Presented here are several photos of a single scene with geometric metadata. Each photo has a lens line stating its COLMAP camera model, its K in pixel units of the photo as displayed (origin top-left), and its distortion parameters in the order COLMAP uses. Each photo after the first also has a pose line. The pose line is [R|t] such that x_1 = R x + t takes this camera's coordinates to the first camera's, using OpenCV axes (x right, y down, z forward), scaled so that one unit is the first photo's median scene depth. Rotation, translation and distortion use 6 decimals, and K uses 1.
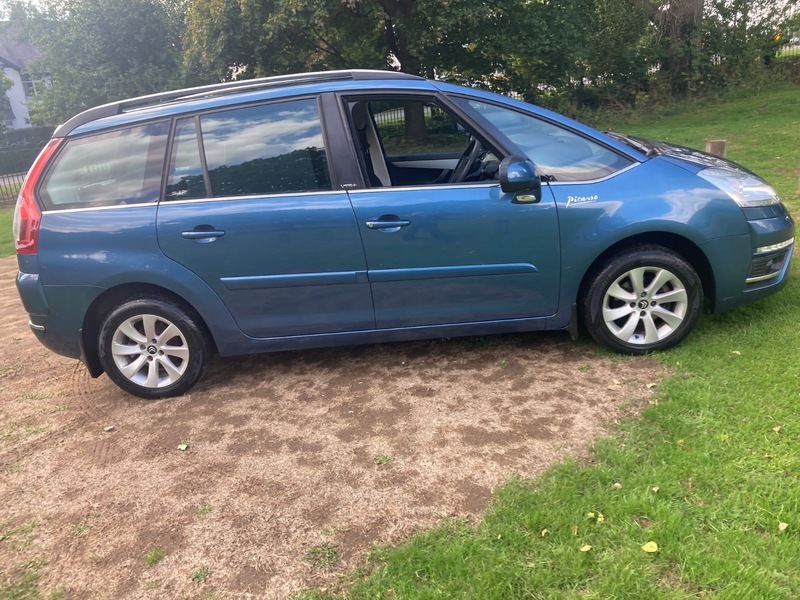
lens RADIAL K [[655.9, 0, 396.3], [0, 655.9, 349.6], [0, 0, 1]] dist [0.019662, 0.001549]
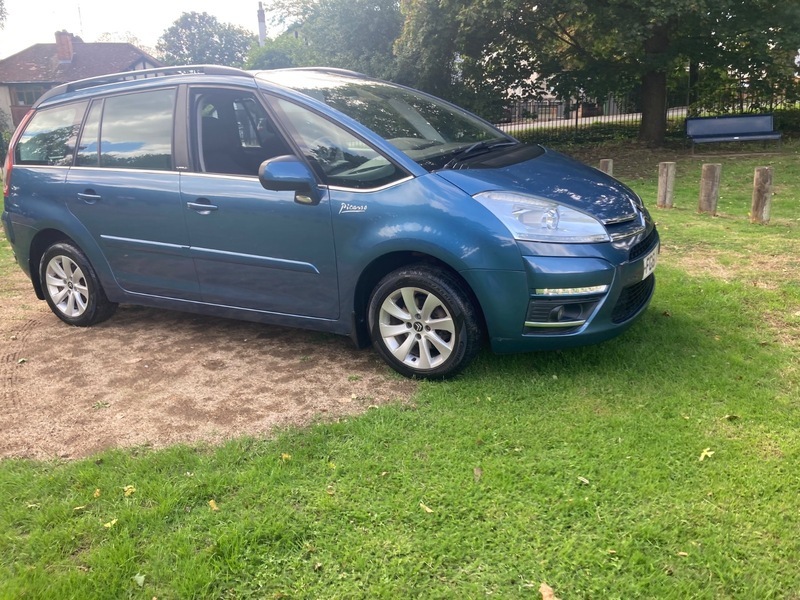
lens RADIAL K [[660.8, 0, 391.8], [0, 660.8, 354.9], [0, 0, 1]] dist [0.018559, 0.003099]
pose [[0.888612, 0.216623, -0.404281, 0.741742], [-0.208925, 0.975857, 0.063667, -0.082842], [0.408312, 0.027889, 0.912416, 0.119979]]
